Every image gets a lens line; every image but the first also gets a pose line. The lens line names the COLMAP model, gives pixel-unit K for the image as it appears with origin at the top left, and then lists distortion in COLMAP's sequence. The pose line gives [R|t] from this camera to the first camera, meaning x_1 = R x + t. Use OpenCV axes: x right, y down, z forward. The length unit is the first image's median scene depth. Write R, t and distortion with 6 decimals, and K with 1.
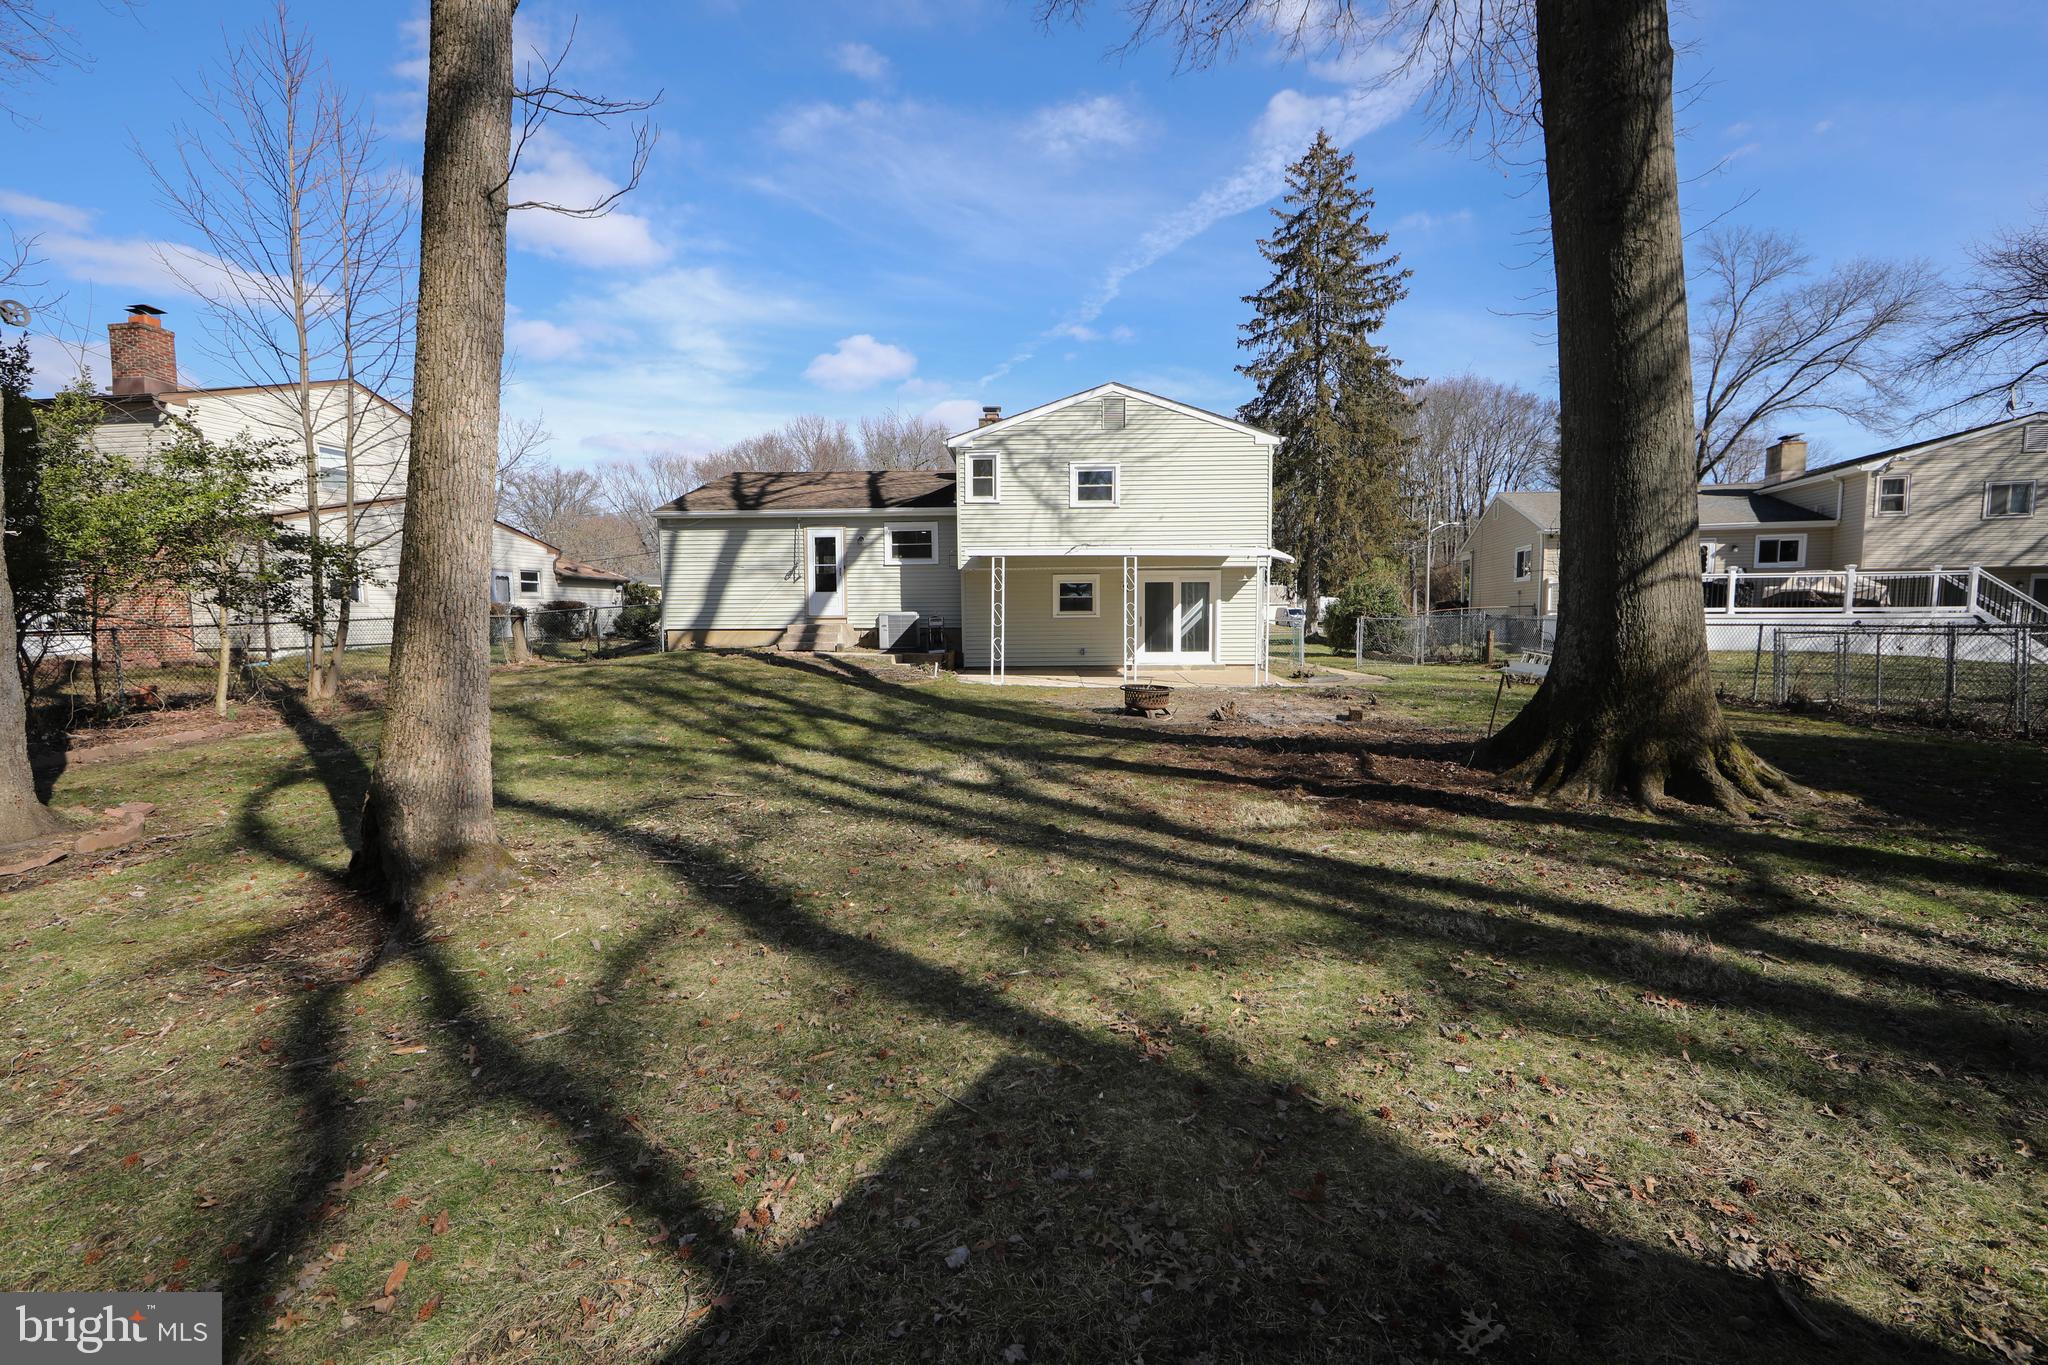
lens RADIAL K [[805.6, 0, 1024.0], [0, 805.6, 682.5], [0, 0, 1]] dist [-0.001875, 0.000256]
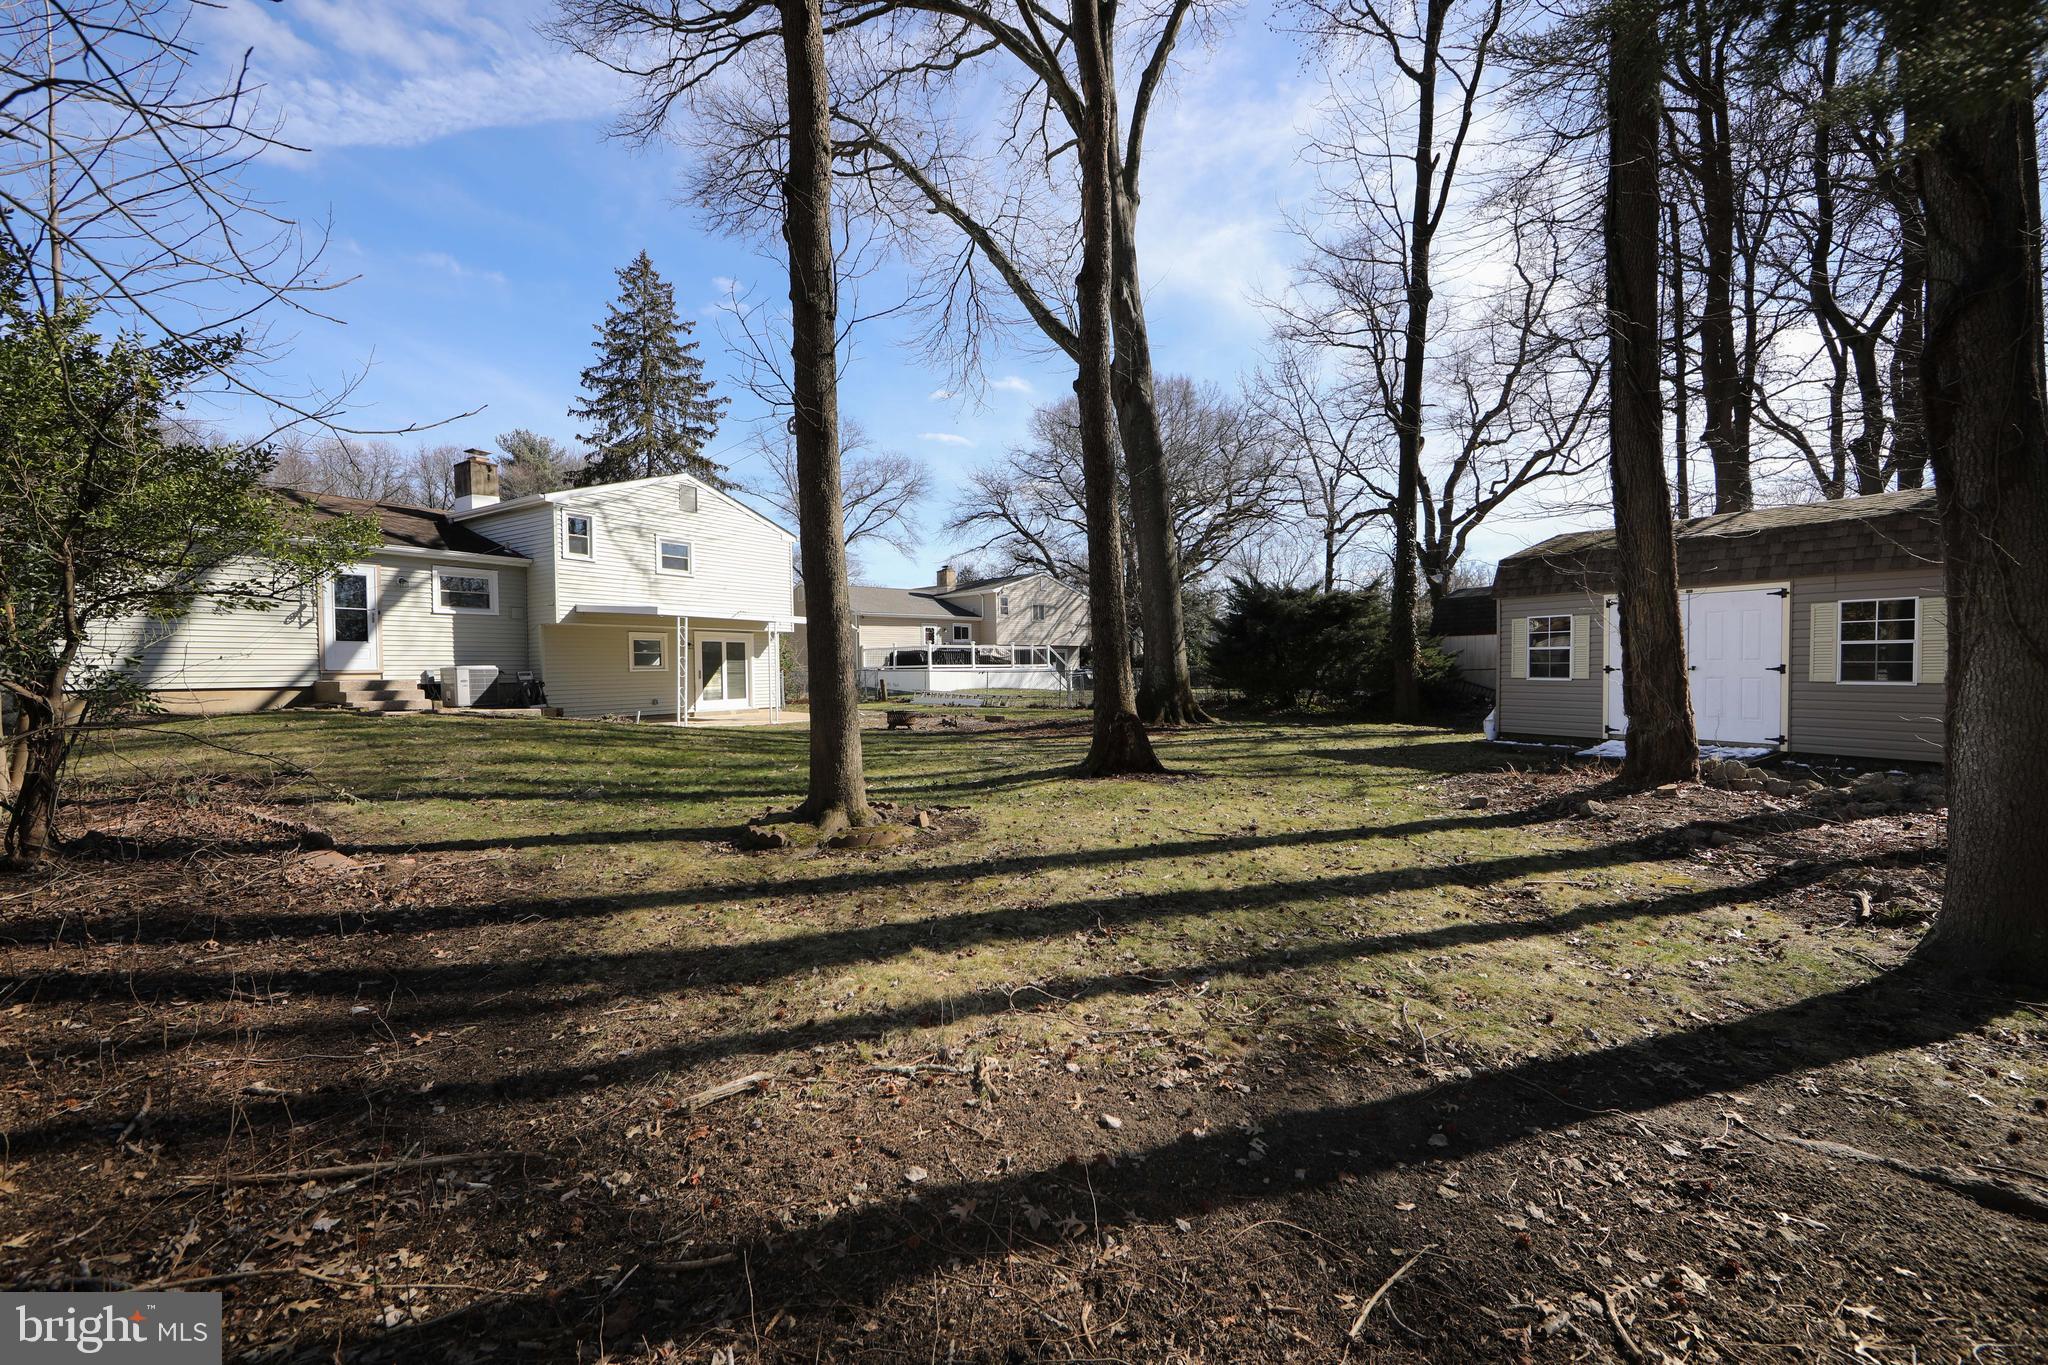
lens RADIAL K [[805.6, 0, 1024.0], [0, 805.6, 682.5], [0, 0, 1]] dist [-0.001875, 0.000256]
pose [[0.511576, -0.015659, 0.859095, -0.603335], [0.082332, 0.996127, -0.030870, 0.010276], [-0.855284, 0.086523, 0.510884, 0.004094]]
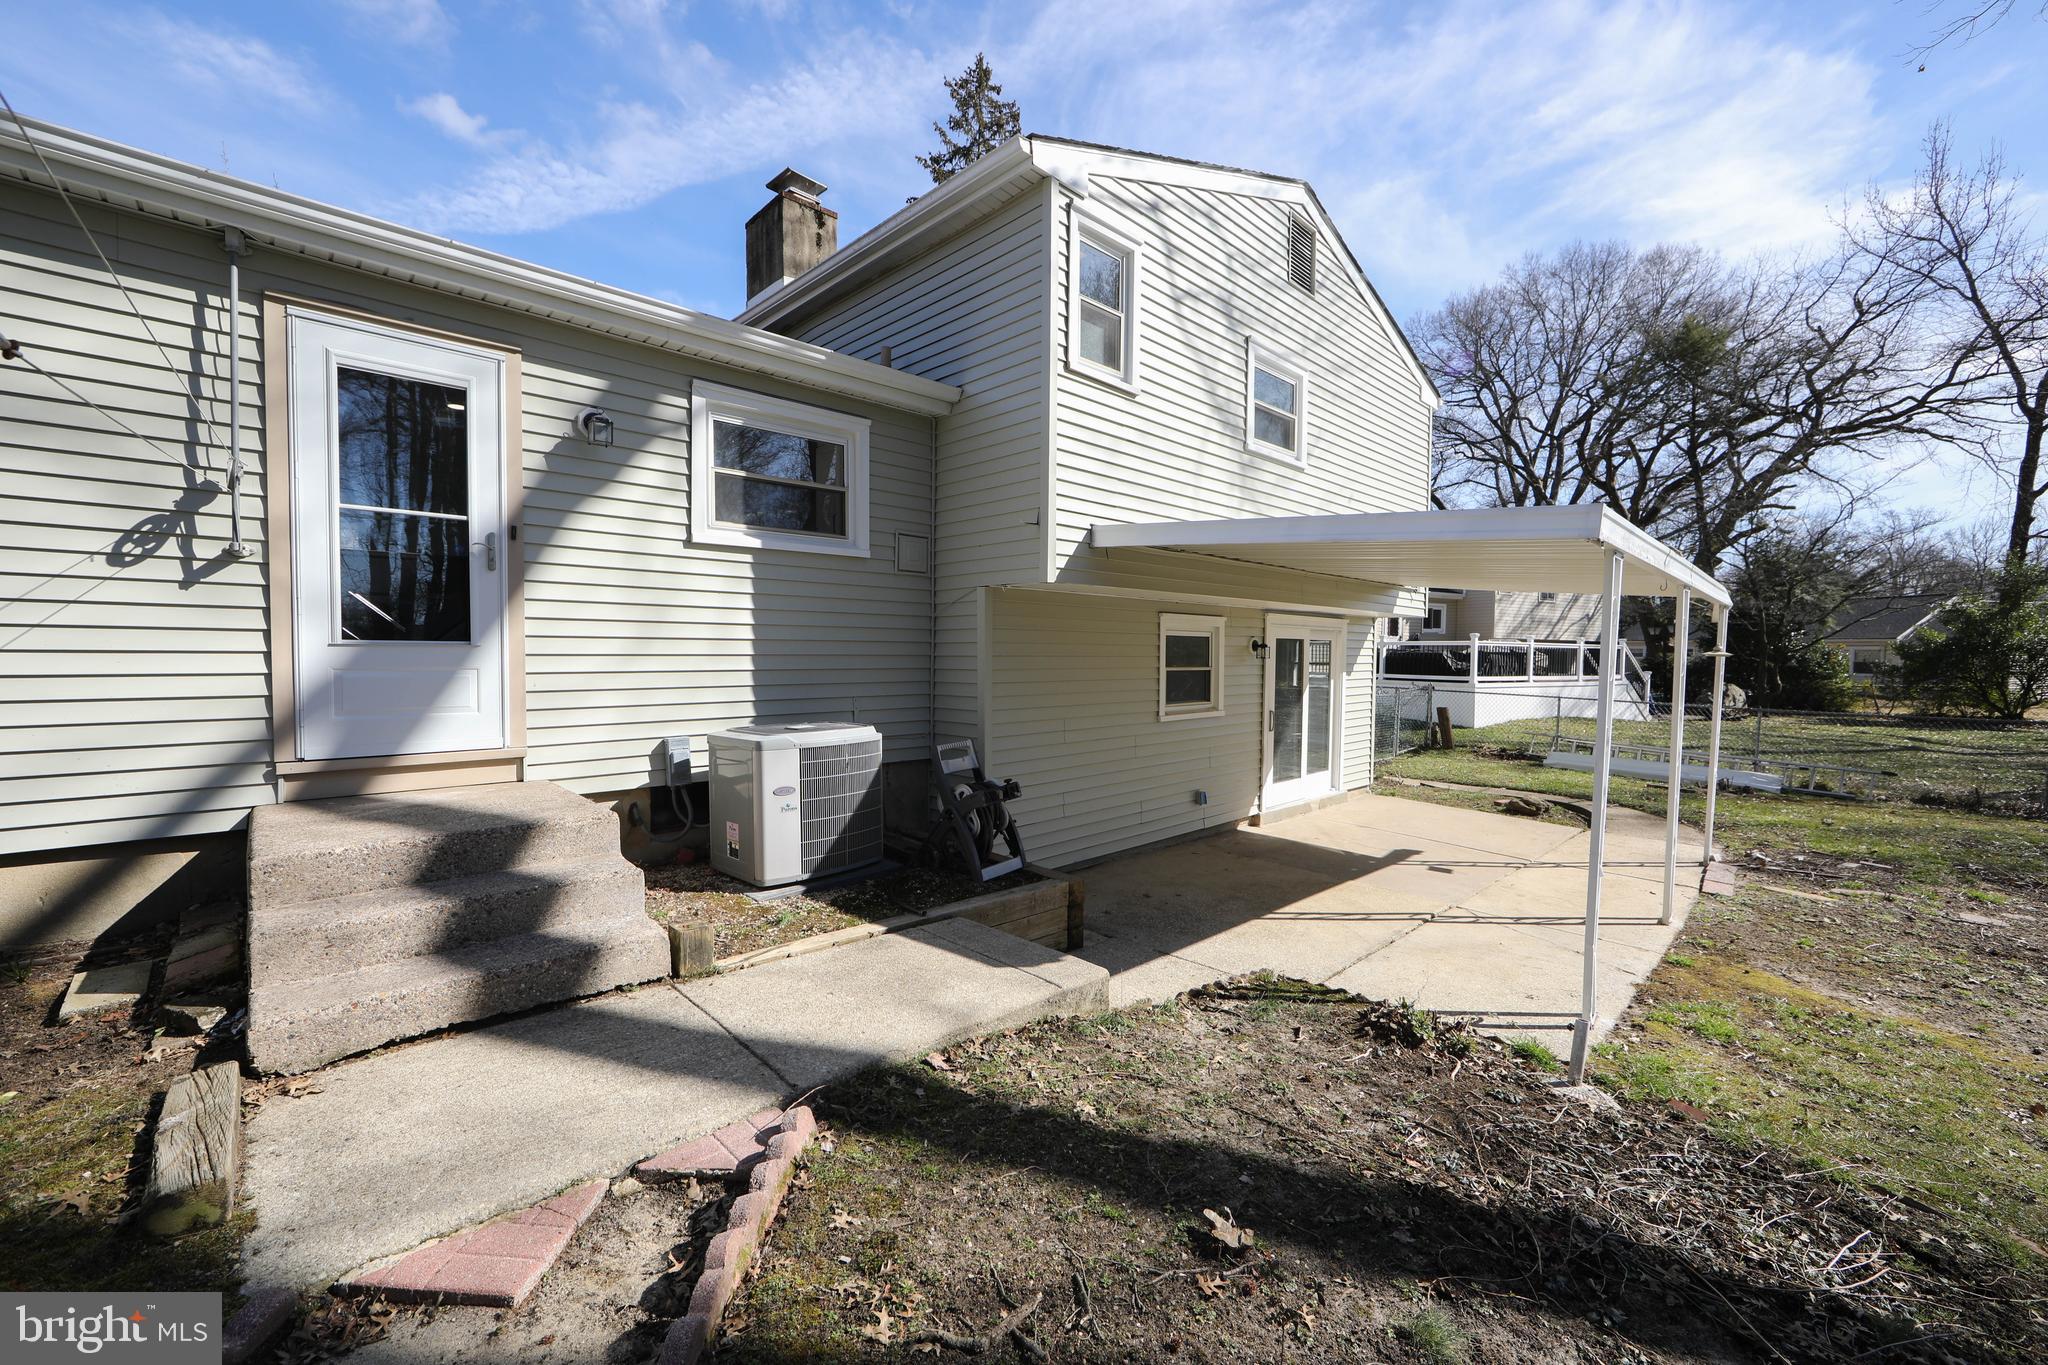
lens RADIAL K [[838.6, 0, 1043.6], [0, 838.6, 676.0], [0, 0, 1]] dist [-0.001356, -0.000015]
pose [[0.705880, -0.007592, 0.708291, -0.284498], [0.043060, 0.998553, -0.032209, -0.091069], [-0.707021, 0.053234, 0.705186, 0.739858]]
